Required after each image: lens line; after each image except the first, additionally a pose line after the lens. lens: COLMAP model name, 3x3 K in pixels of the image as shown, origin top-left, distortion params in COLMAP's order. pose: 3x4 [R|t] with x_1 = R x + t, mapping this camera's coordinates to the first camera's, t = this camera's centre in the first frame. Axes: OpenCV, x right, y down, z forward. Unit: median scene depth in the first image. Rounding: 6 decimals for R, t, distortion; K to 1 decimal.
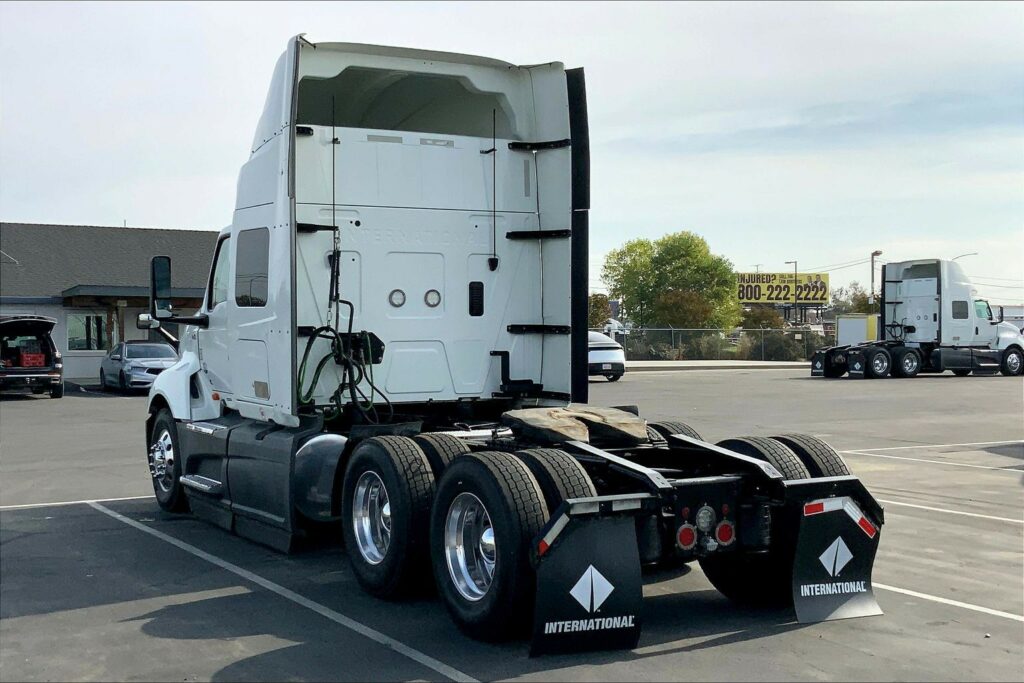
lens RADIAL K [[1349.3, 0, 506.6], [0, 1349.3, 339.3], [0, 0, 1]] dist [0.106479, 0.000000]
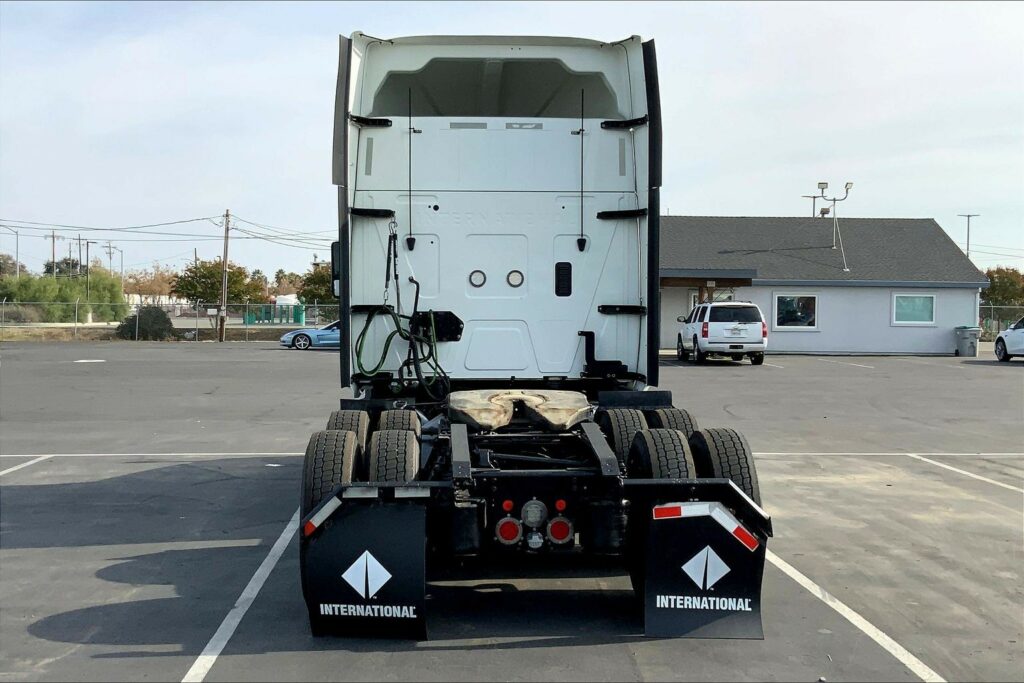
lens RADIAL K [[1224.2, 0, 502.5], [0, 1224.2, 343.5], [0, 0, 1]] dist [0.081773, 0.000000]
pose [[0.894261, 0.023100, -0.446950, 0.373751], [-0.012791, 0.999578, 0.026069, -0.005614], [0.447364, -0.017595, 0.894179, 0.170380]]
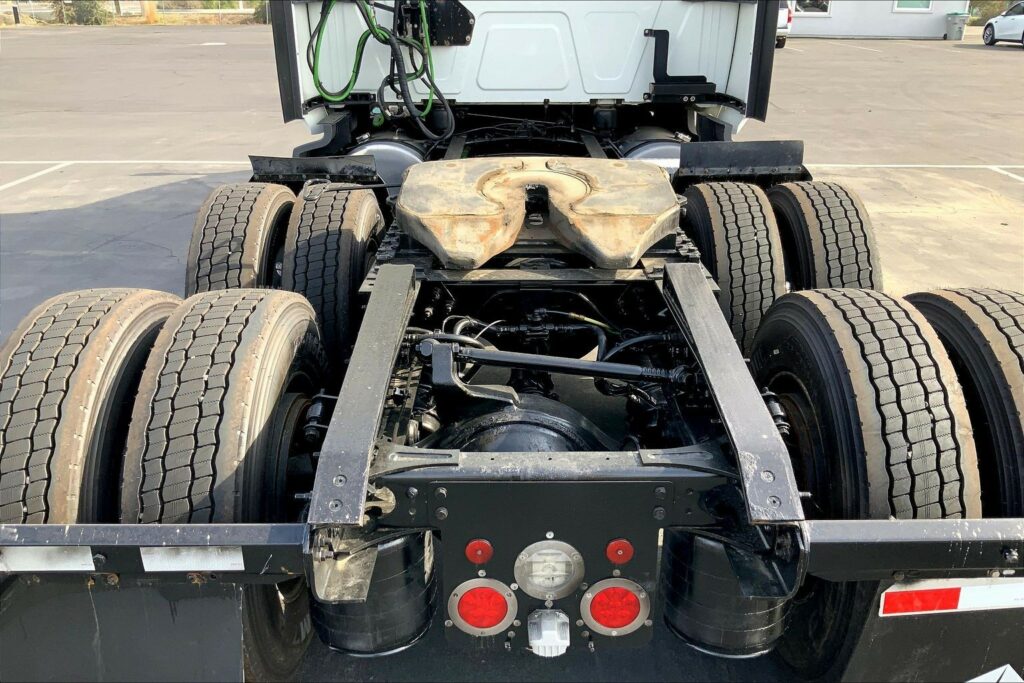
lens RADIAL K [[842.5, 0, 512.8], [0, 842.5, 342.5], [0, 0, 1]] dist [0.088052, -0.173416]
pose [[0.868152, 0.194505, -0.456596, 0.169598], [-0.010601, 0.927061, 0.374761, -0.005382], [0.496185, -0.320509, 0.806892, 0.616785]]
